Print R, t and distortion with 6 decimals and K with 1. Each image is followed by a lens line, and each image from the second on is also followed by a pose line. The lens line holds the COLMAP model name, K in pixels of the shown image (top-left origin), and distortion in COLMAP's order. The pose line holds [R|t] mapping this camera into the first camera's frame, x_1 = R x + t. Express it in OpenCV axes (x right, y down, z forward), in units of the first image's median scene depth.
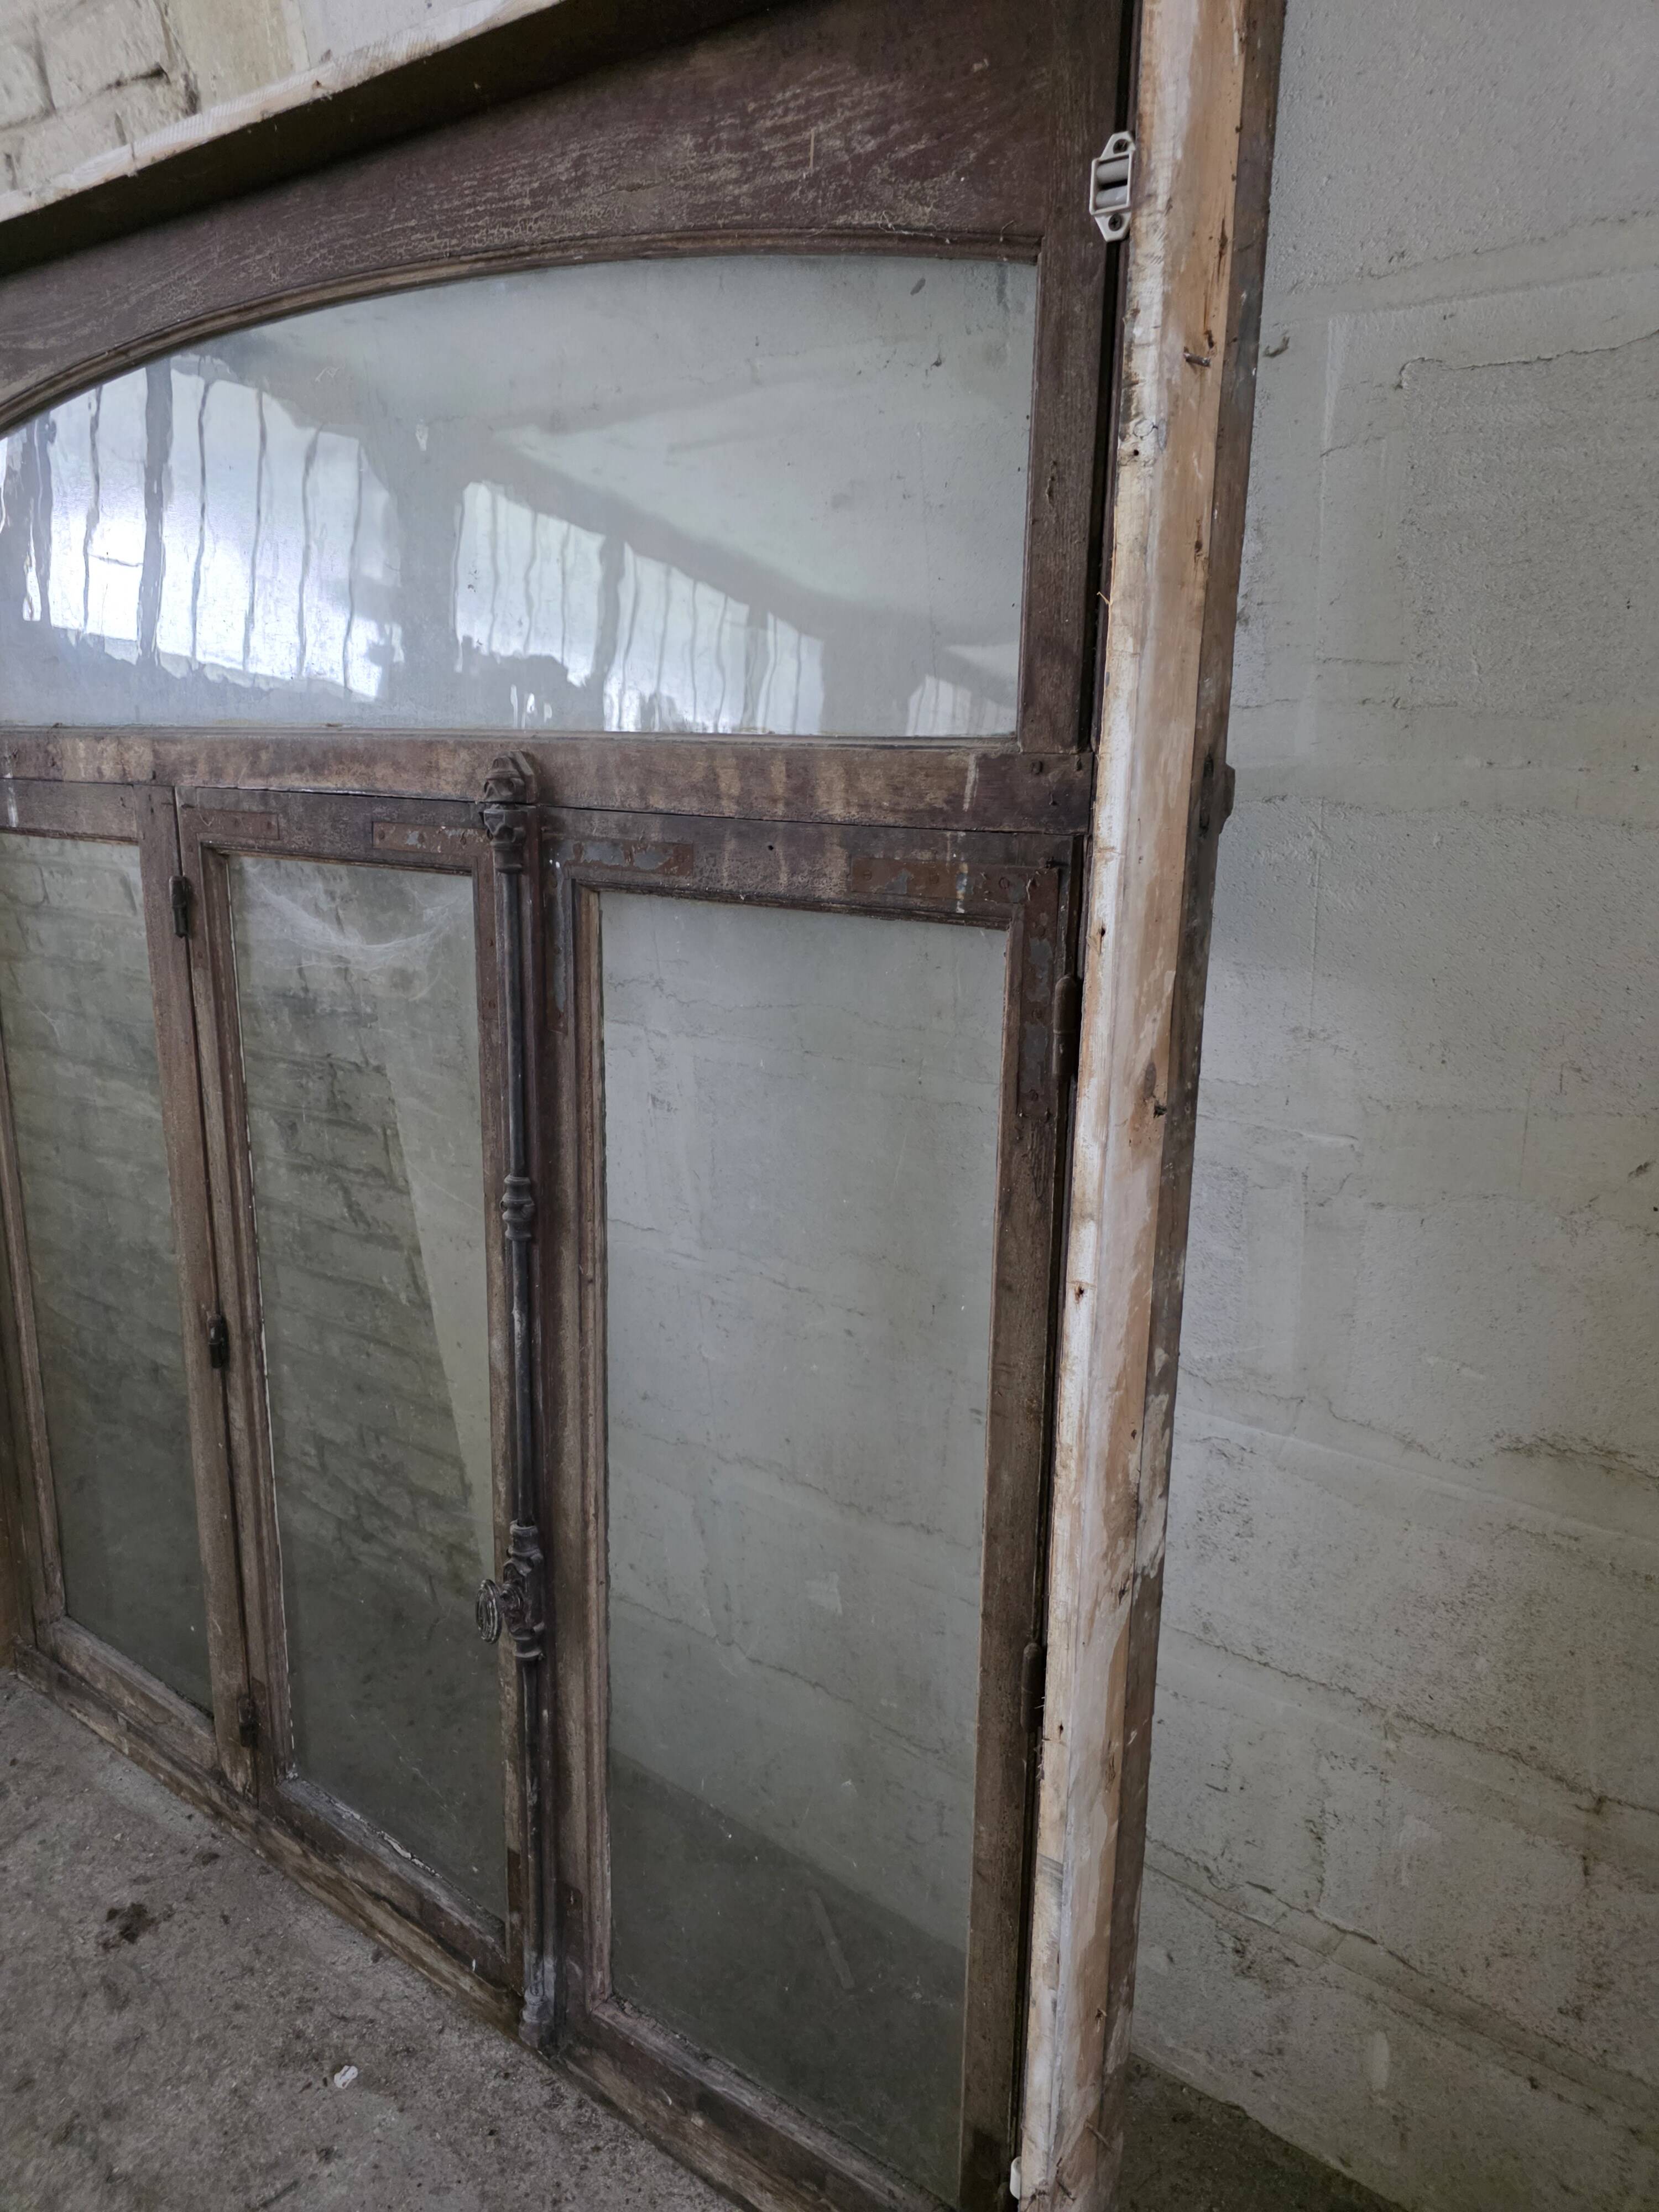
lens RADIAL K [[1489.8, 0, 810.4], [0, 1489.8, 1112.0], [0, 0, 1]] dist [0.047141, -0.034927]
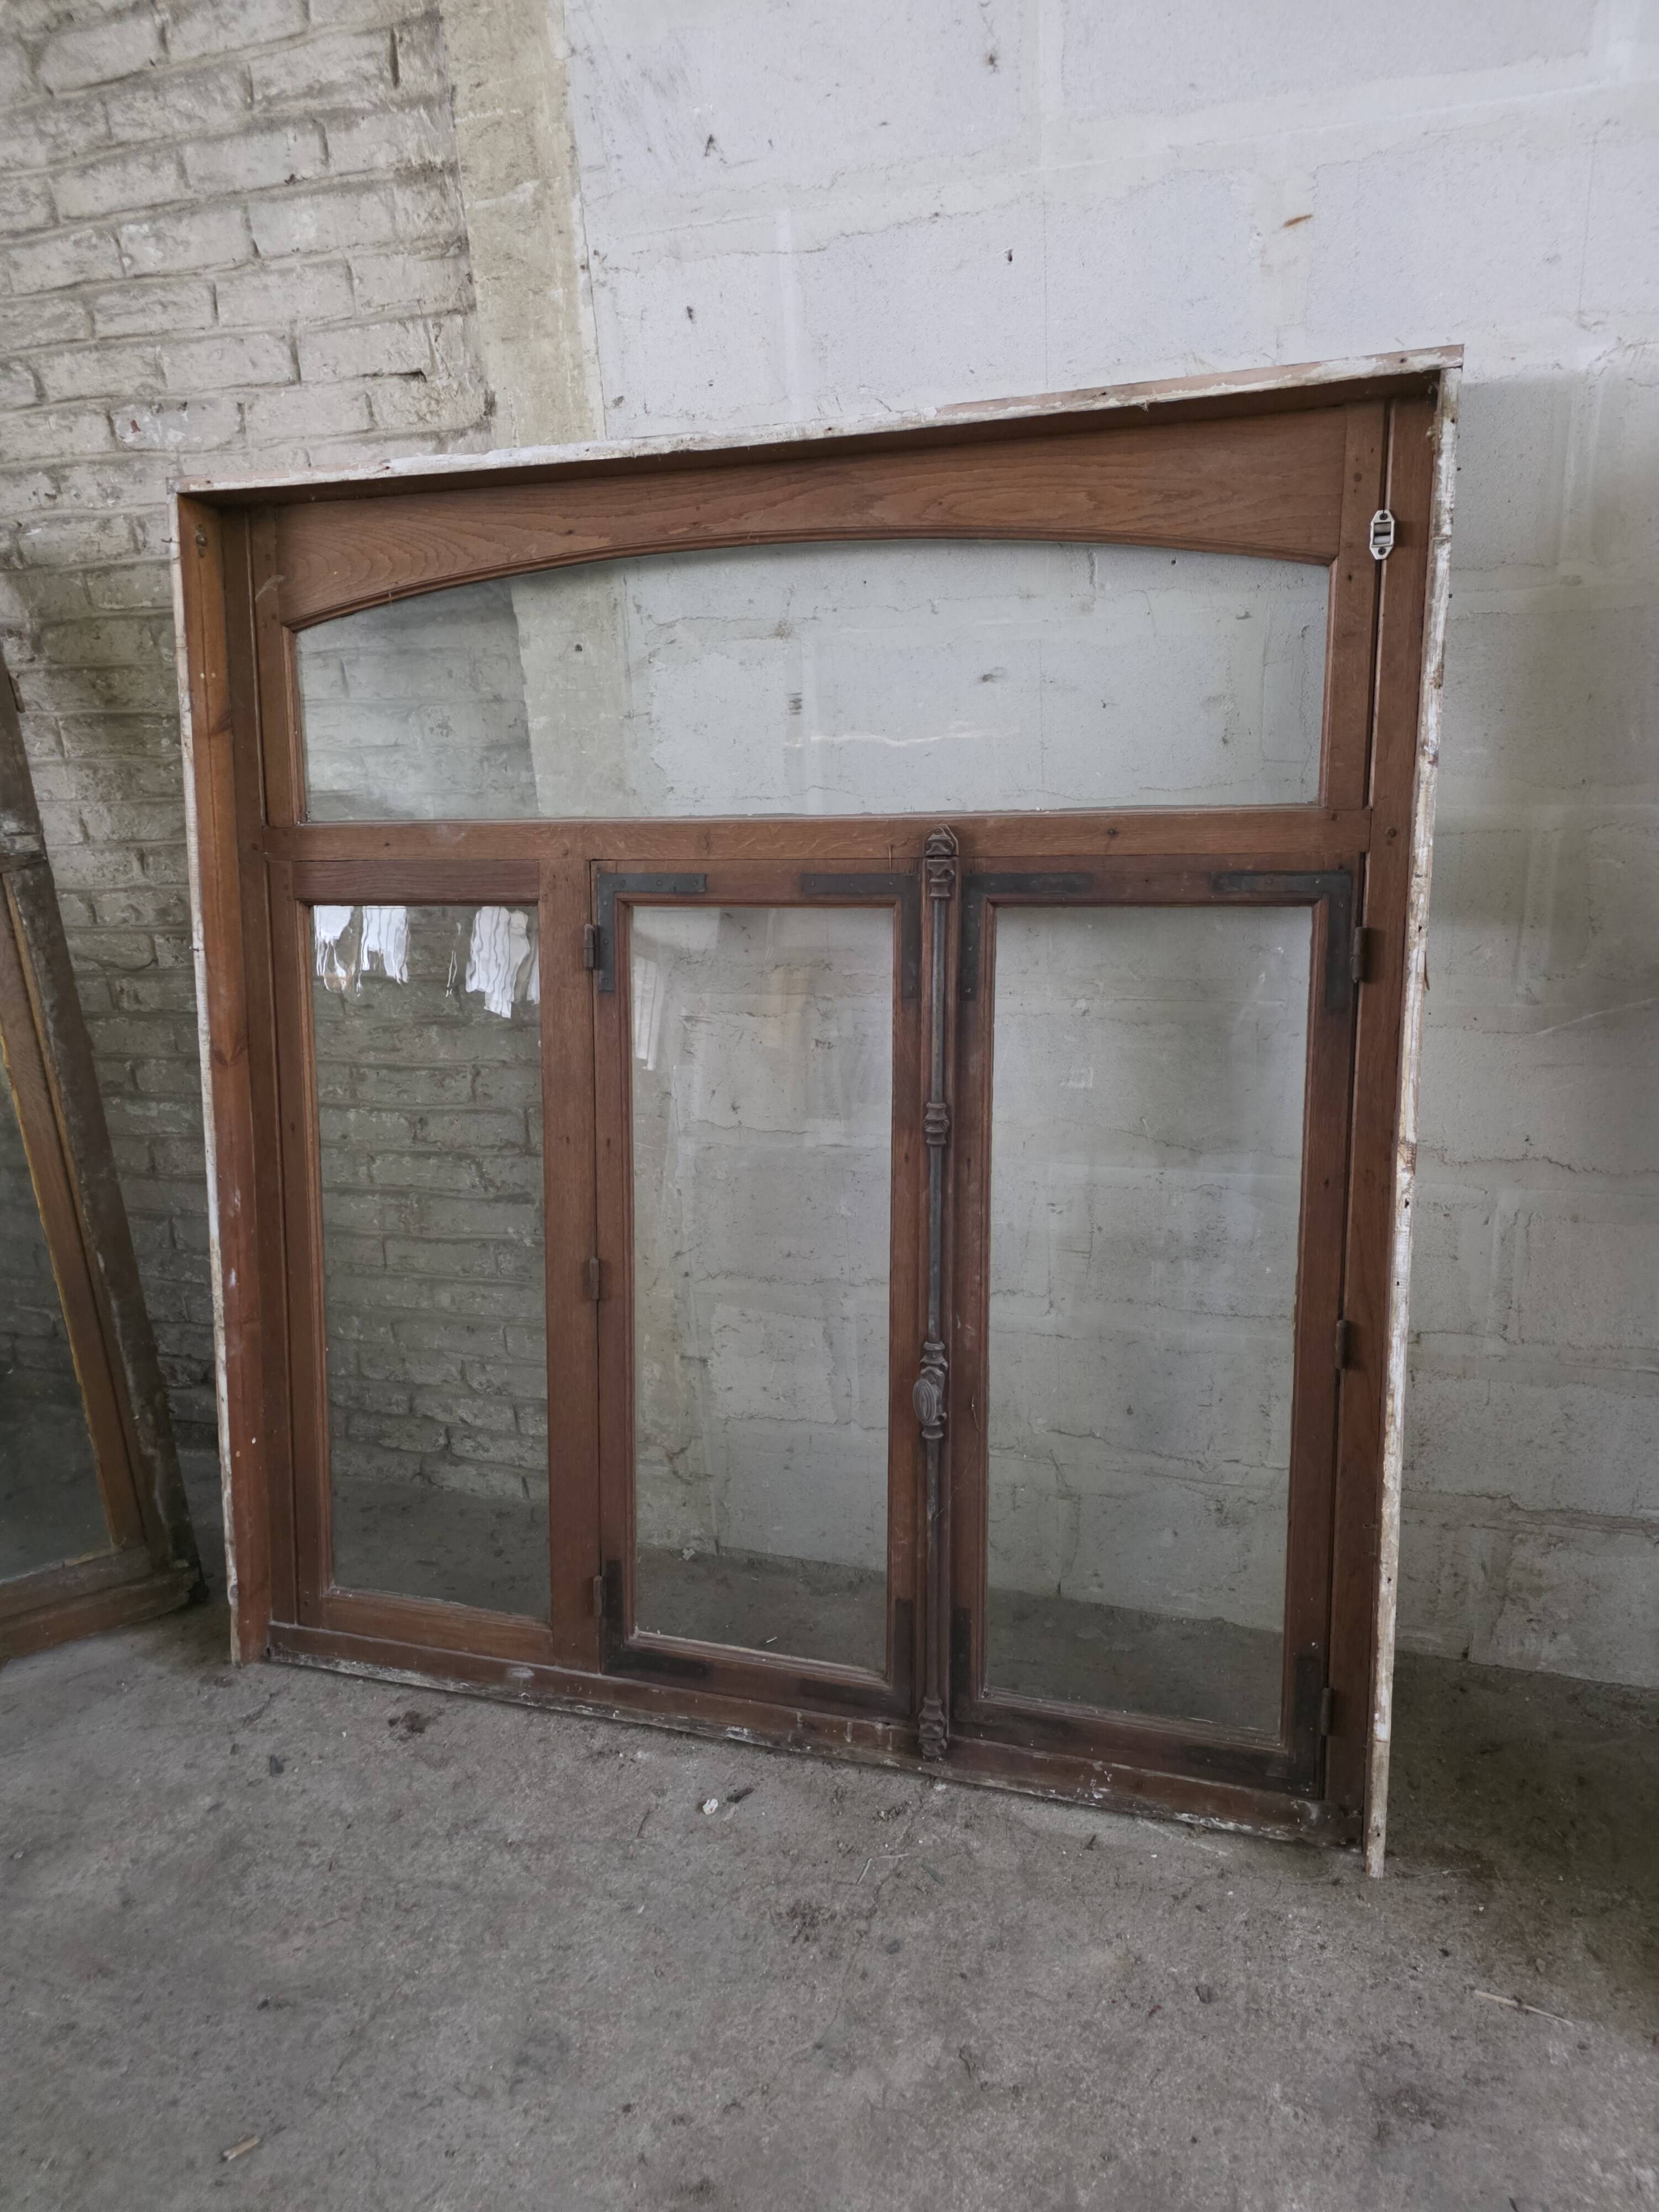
lens RADIAL K [[1489.8, 0, 837.4], [0, 1489.8, 1108.8], [0, 0, 1]] dist [0.047141, -0.034927]
pose [[0.943633, -0.075761, 0.322207, -0.597070], [0.099566, 0.993337, -0.058031, 0.154466], [-0.315664, 0.086841, 0.944889, -0.470321]]
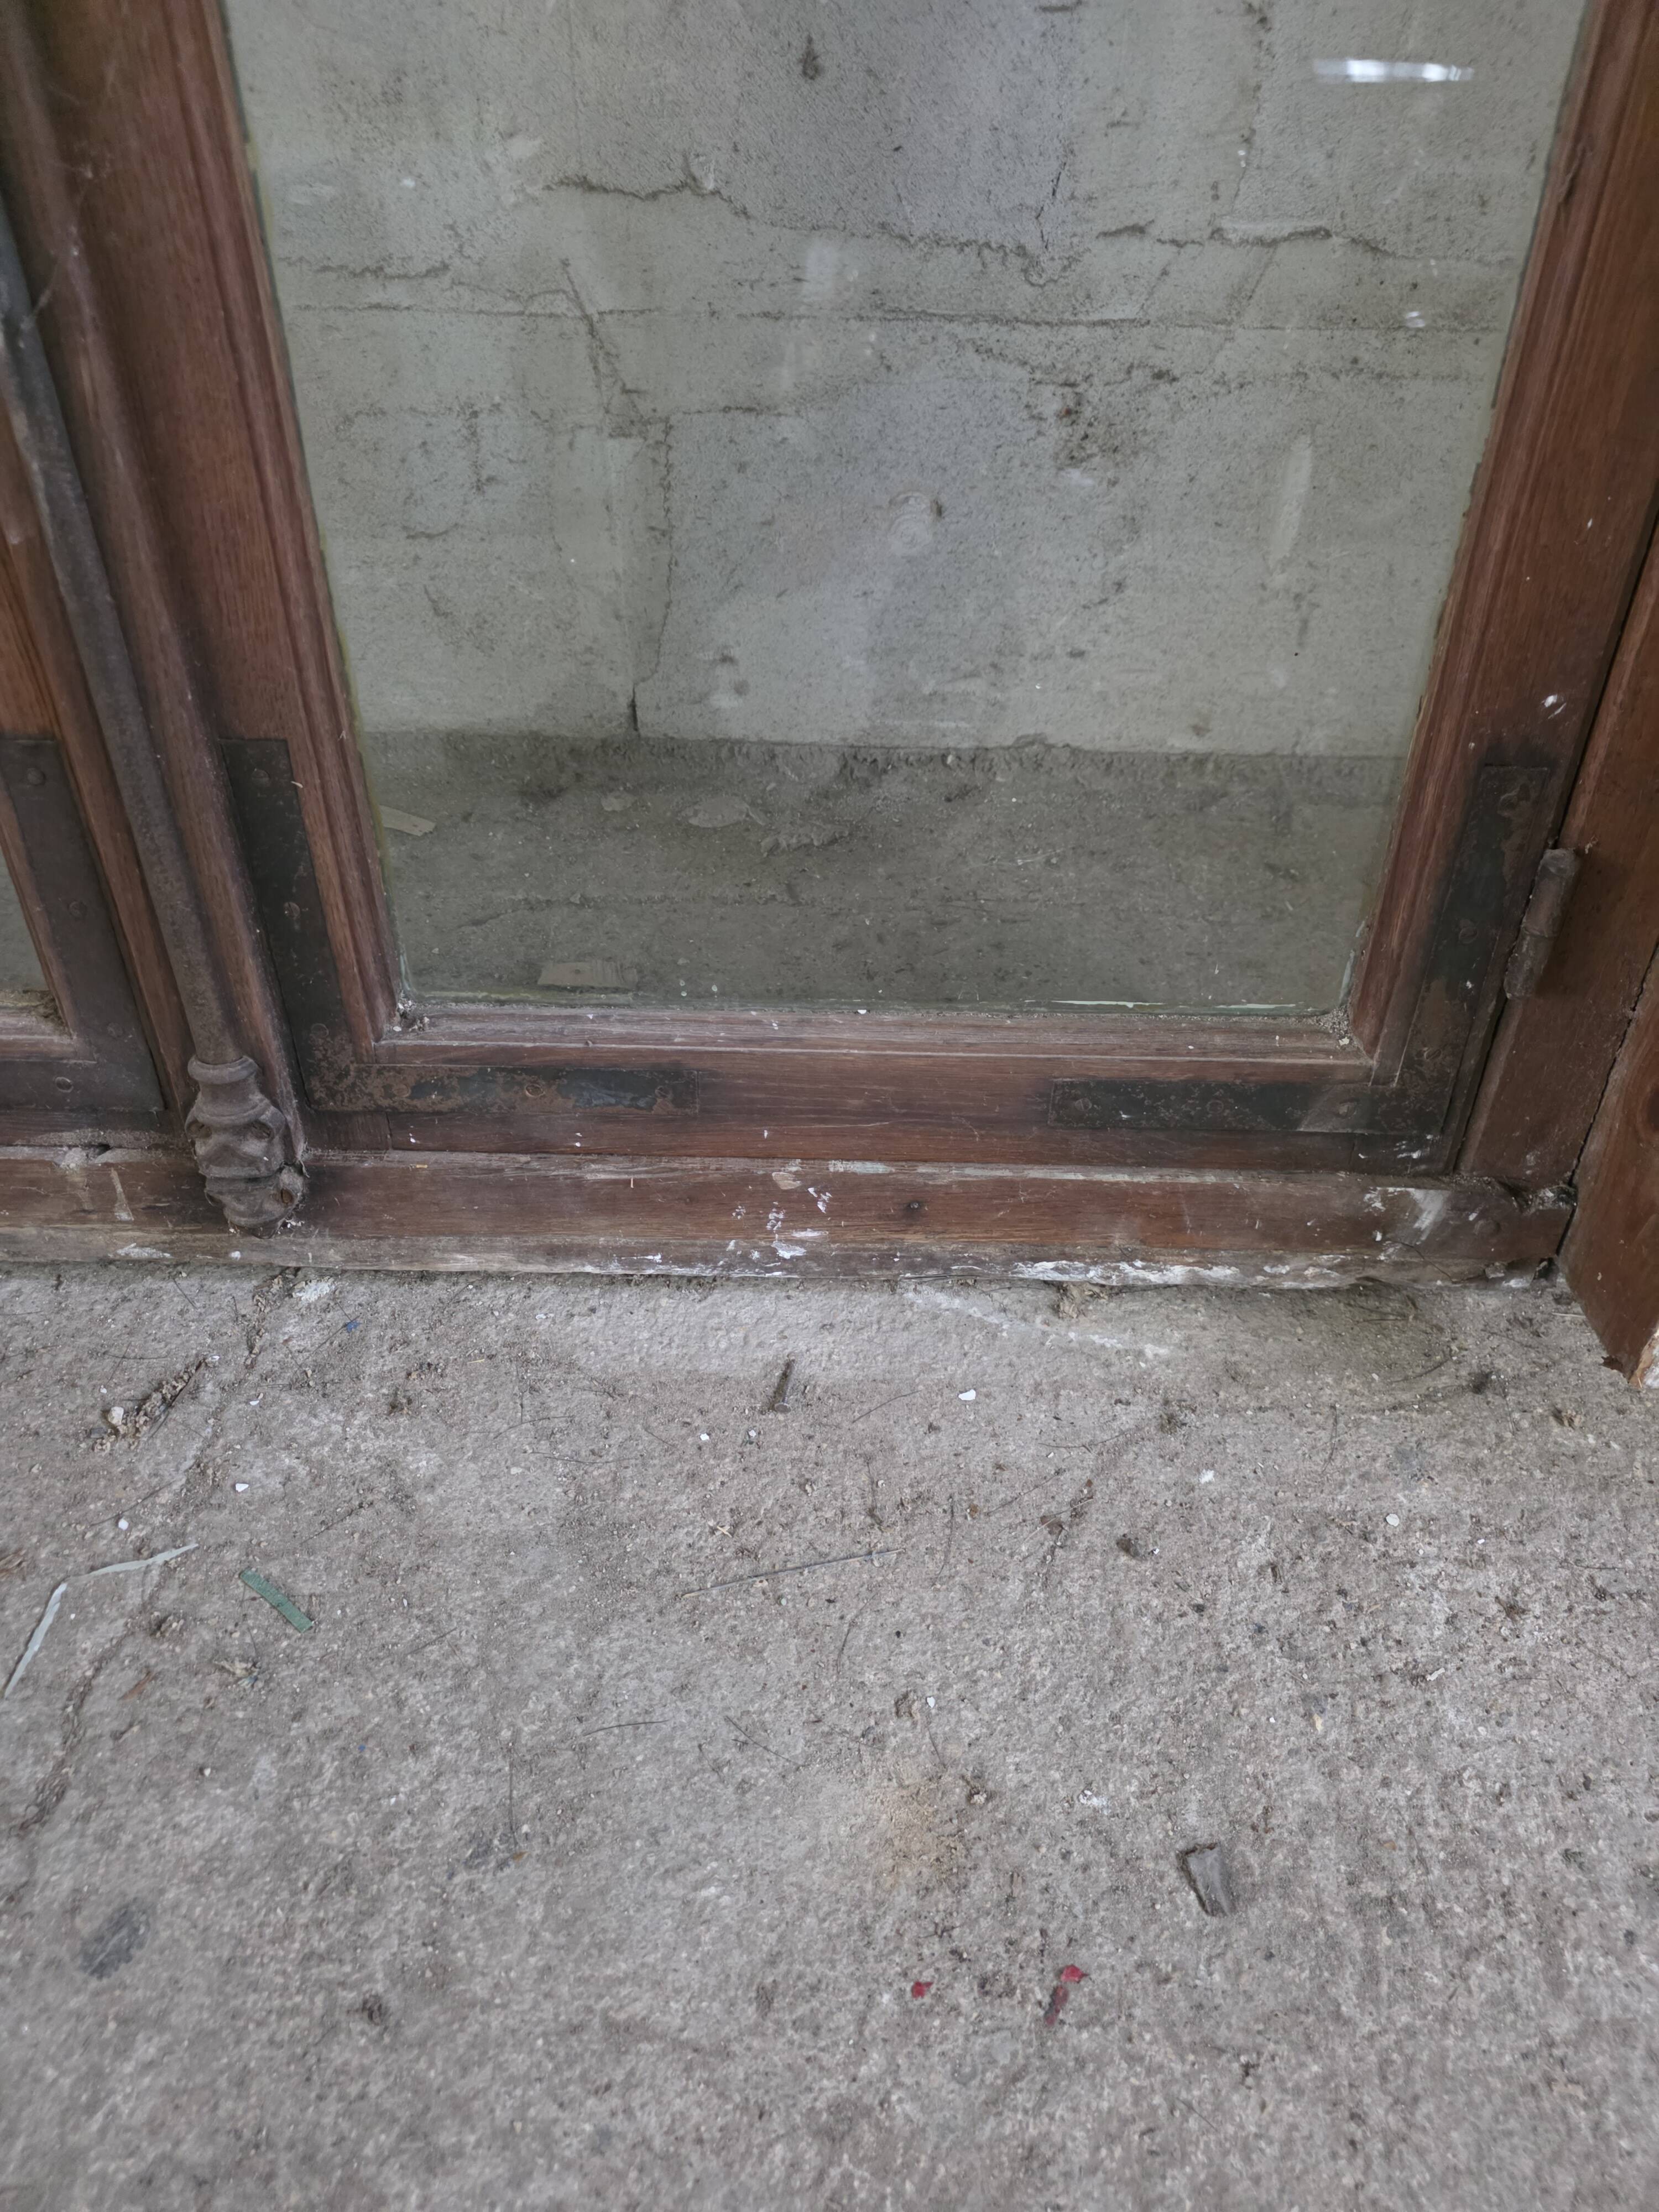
lens RADIAL K [[1486.6, 0, 839.0], [0, 1486.6, 1097.2], [0, 0, 1]] dist [0.033372, -0.018329]
pose [[0.814895, -0.354693, 0.458409, -0.139906], [0.140215, 0.888040, 0.437864, 0.496461], [-0.562392, -0.292537, 0.773393, 0.495790]]
